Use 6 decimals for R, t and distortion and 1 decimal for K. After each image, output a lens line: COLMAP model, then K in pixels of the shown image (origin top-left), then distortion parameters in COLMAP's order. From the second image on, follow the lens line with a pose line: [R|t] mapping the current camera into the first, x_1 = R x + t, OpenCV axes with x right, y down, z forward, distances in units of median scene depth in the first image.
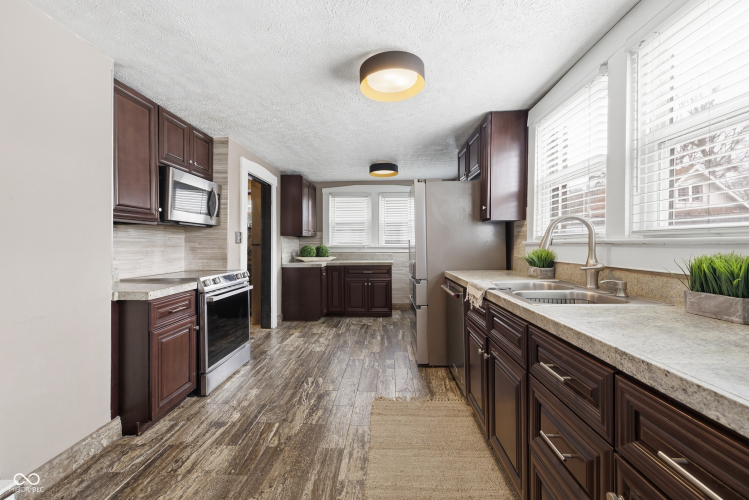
lens RADIAL K [[313.3, 0, 373.6], [0, 313.3, 246.9], [0, 0, 1]] dist [0.006936, -0.000419]
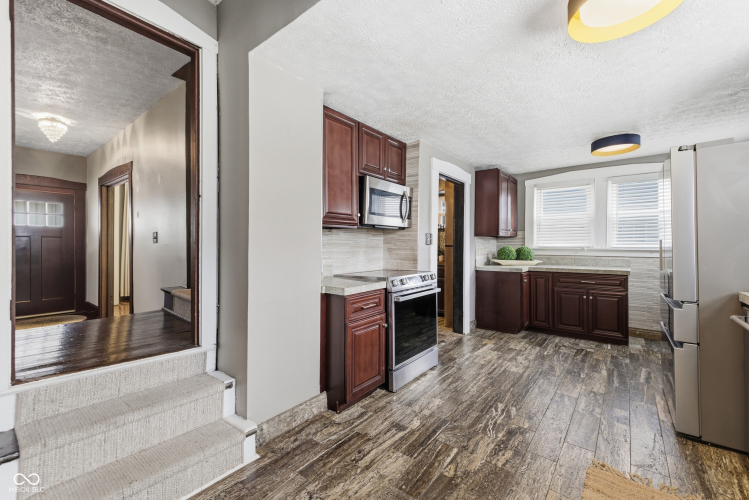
lens RADIAL K [[313.3, 0, 373.6], [0, 313.3, 246.9], [0, 0, 1]] dist [0.006936, -0.000419]
pose [[0.807997, 0.005462, -0.589162, 0.020503], [-0.006636, 0.999978, 0.000169, -0.004255], [0.589150, 0.003773, 0.808015, 0.121529]]
